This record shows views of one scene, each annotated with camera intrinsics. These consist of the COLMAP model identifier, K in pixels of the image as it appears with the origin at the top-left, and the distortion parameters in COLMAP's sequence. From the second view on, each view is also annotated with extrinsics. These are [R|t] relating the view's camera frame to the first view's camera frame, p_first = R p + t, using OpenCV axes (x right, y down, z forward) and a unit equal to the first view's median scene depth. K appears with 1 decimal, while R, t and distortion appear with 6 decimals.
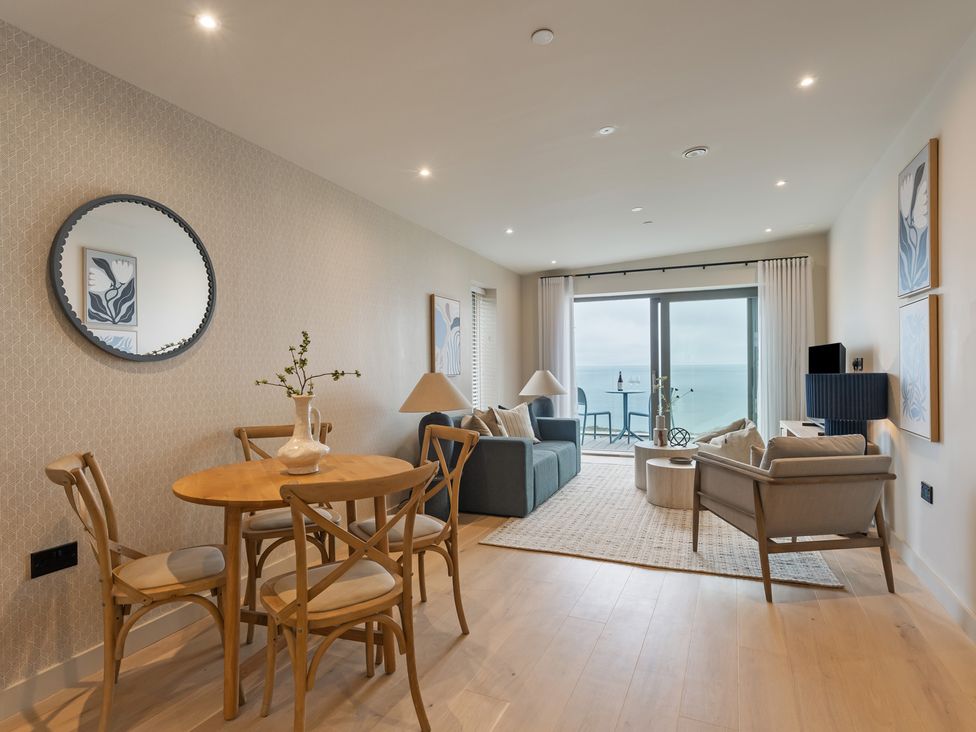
lens RADIAL K [[551.2, 0, 475.6], [0, 551.2, 362.8], [0, 0, 1]] dist [-0.002488, -0.000952]
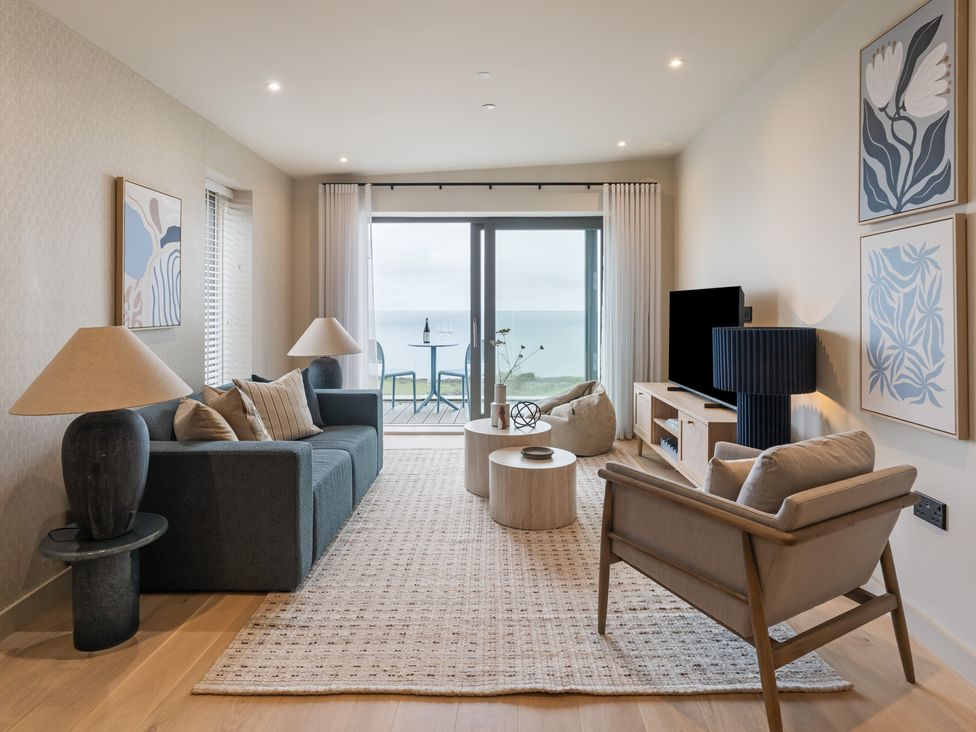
lens RADIAL K [[555.2, 0, 489.2], [0, 555.2, 305.6], [0, 0, 1]] dist [-0.000277, -0.000603]
pose [[0.910152, 0.011901, 0.414103, 0.026105], [-0.013060, 0.999915, -0.000030, -0.003978], [-0.414068, -0.005381, 0.910230, 0.341578]]
